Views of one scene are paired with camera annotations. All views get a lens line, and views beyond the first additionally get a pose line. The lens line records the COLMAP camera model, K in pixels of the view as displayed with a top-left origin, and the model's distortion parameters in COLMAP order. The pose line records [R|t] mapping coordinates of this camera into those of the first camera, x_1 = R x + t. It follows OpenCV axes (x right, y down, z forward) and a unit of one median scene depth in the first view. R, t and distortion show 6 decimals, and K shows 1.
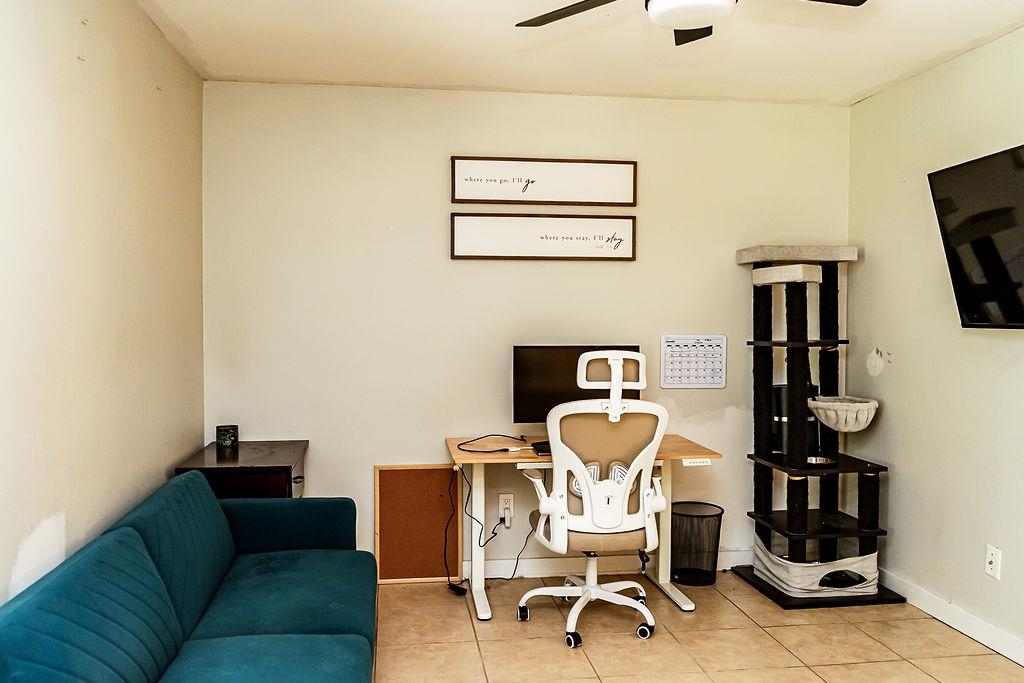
lens RADIAL K [[839.7, 0, 512.0], [0, 839.7, 341.5], [0, 0, 1]] dist [-0.003299, 0.009642]
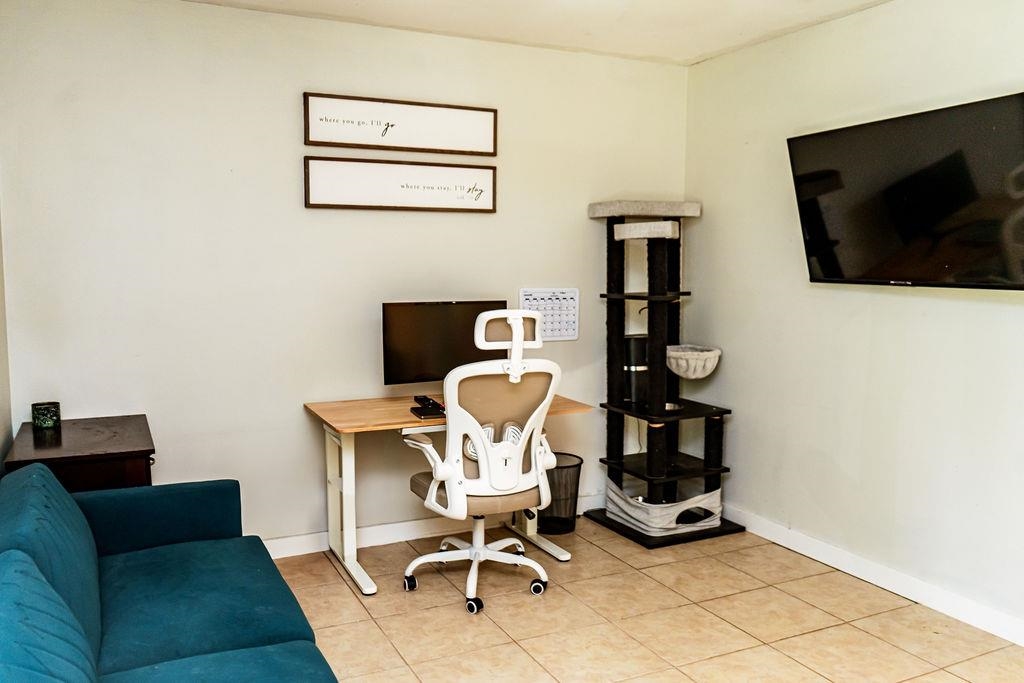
lens RADIAL K [[829.7, 0, 512.0], [0, 829.7, 341.5], [0, 0, 1]] dist [-0.007325, -0.004752]
pose [[0.952551, -0.028621, 0.303031, -0.145149], [0.007251, 0.997421, 0.071412, -0.017258], [-0.304293, -0.065826, 0.950301, 0.075662]]
